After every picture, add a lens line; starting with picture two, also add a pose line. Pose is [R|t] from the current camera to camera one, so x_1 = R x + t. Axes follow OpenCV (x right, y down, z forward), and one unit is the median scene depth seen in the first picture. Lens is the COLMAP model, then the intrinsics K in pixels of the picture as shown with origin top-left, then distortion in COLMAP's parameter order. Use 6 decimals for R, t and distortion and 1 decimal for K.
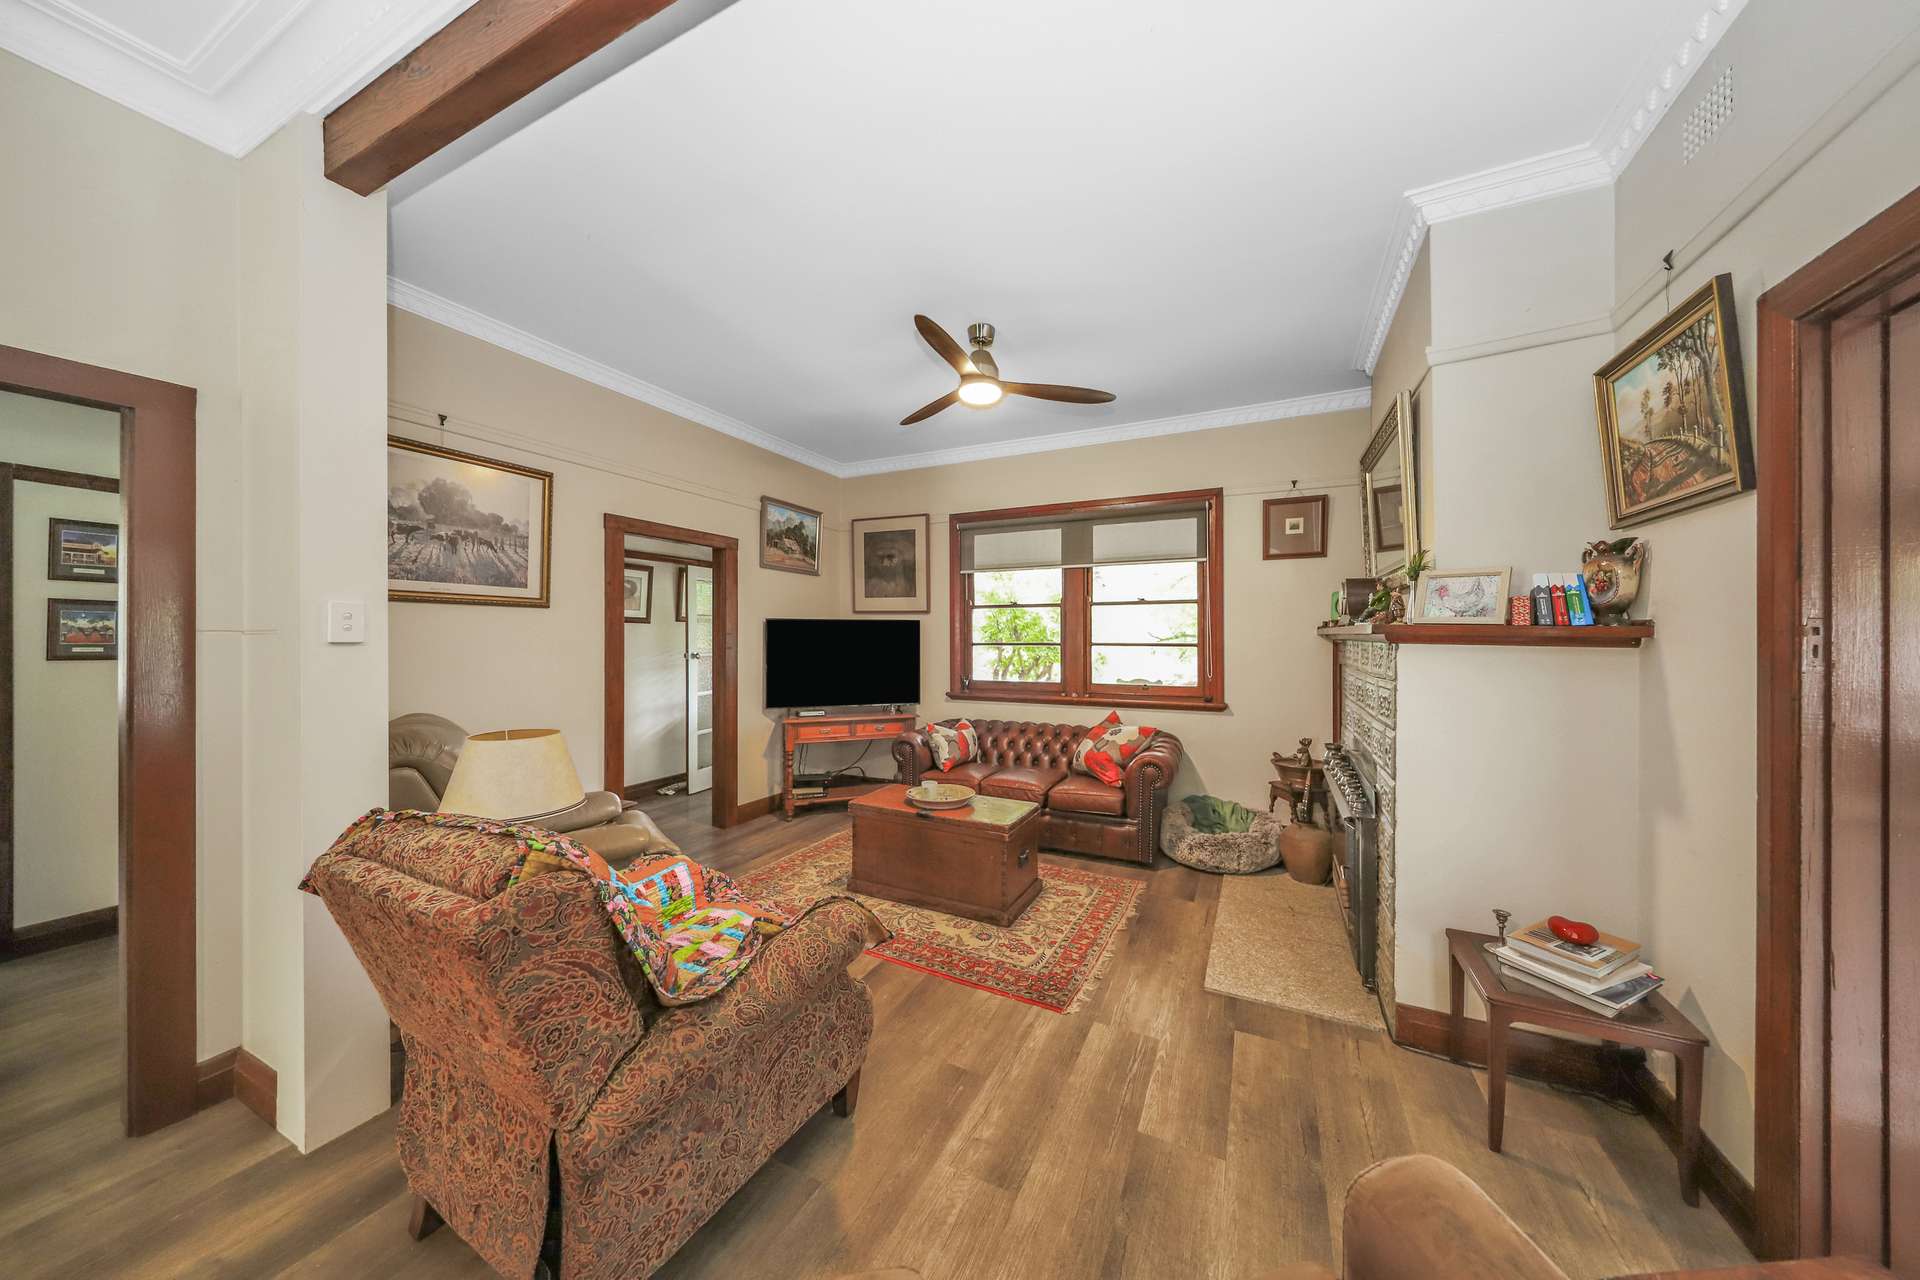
lens RADIAL K [[615.9, 0, 956.7], [0, 615.9, 638.1], [0, 0, 1]] dist [0.000773, 0.000012]
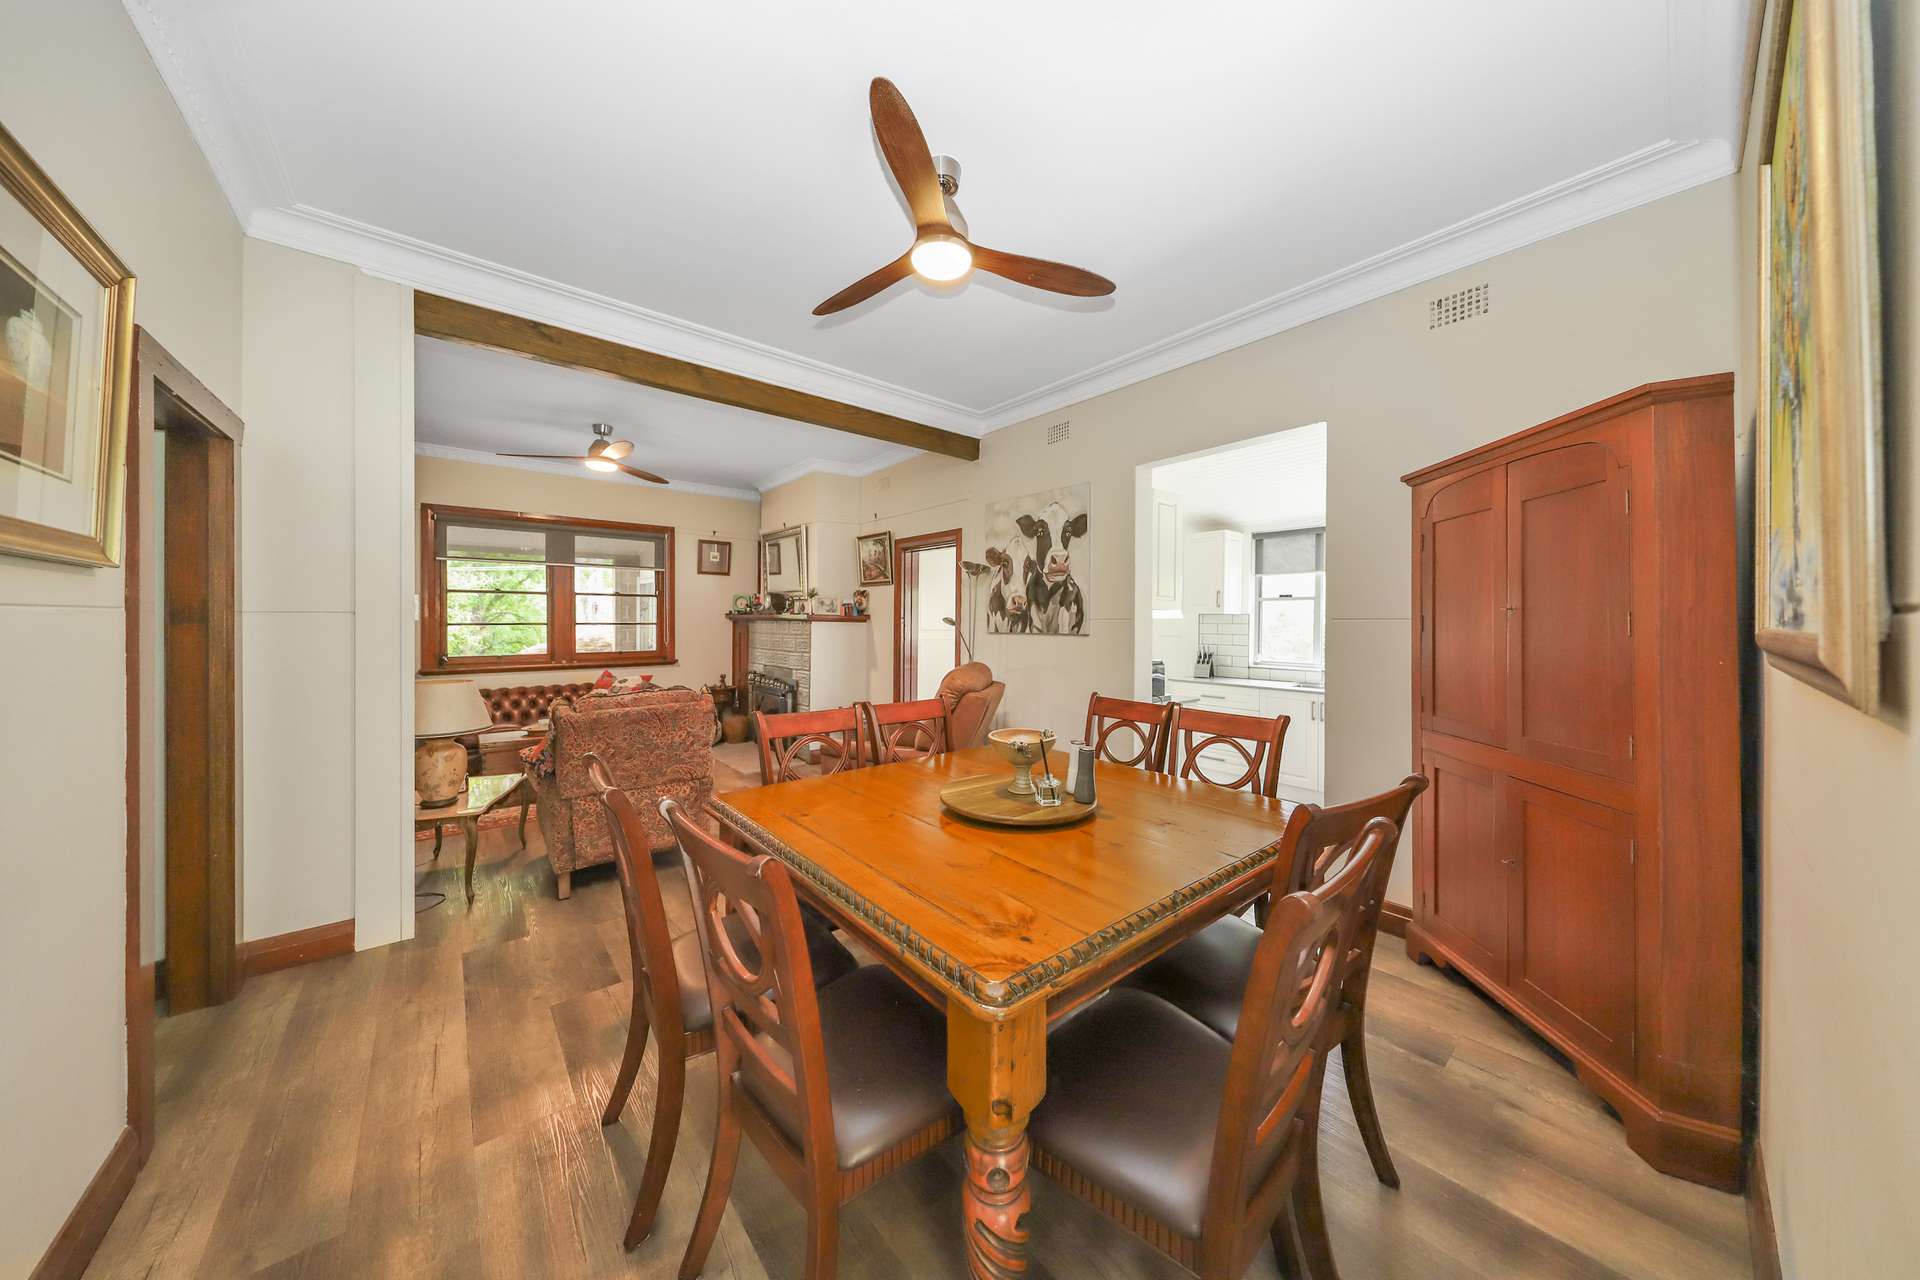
lens RADIAL K [[615.9, 0, 961.2], [0, 615.9, 621.7], [0, 0, 1]] dist [0.000773, 0.000012]
pose [[0.406303, -0.003219, 0.913733, -0.736102], [-0.001495, 0.999990, 0.004188, -0.001681], [-0.913737, -0.003068, 0.406295, -0.352631]]
